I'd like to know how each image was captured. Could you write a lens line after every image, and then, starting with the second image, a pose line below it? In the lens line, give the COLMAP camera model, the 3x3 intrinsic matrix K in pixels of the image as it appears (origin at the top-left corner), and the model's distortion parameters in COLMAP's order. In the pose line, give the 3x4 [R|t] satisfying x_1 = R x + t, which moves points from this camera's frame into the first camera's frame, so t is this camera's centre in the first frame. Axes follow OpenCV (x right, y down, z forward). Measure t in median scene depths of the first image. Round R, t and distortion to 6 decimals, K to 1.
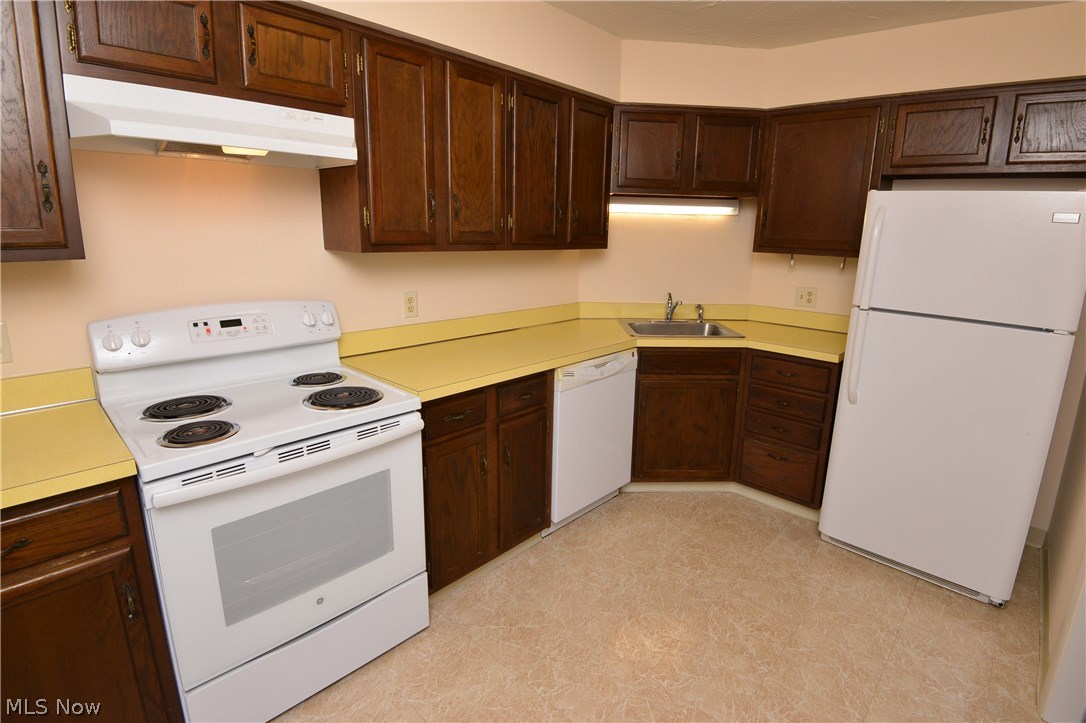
lens RADIAL K [[511.8, 0, 551.1], [0, 511.8, 361.0], [0, 0, 1]] dist [-0.032996, -0.000481]
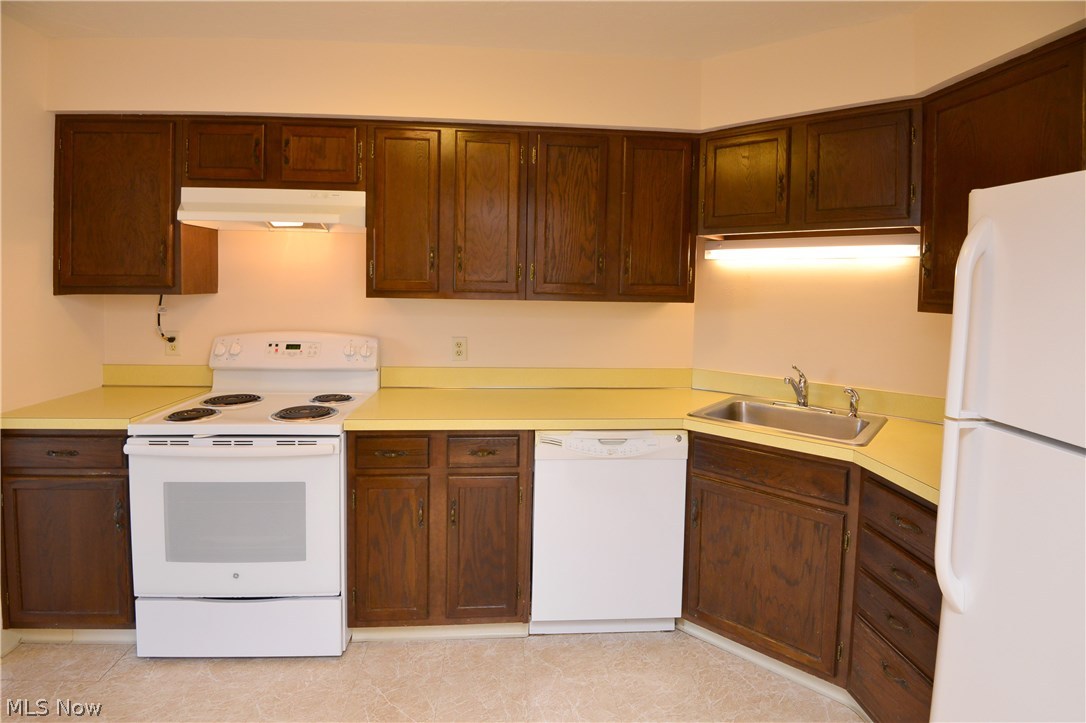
lens RADIAL K [[531.2, 0, 551.1], [0, 531.2, 326.0], [0, 0, 1]] dist [-0.016339, 0.000187]
pose [[0.735880, 0.043467, -0.675715, 0.648296], [-0.169010, 0.978142, -0.121137, -0.058436], [0.655680, 0.203345, 0.727142, 0.323725]]
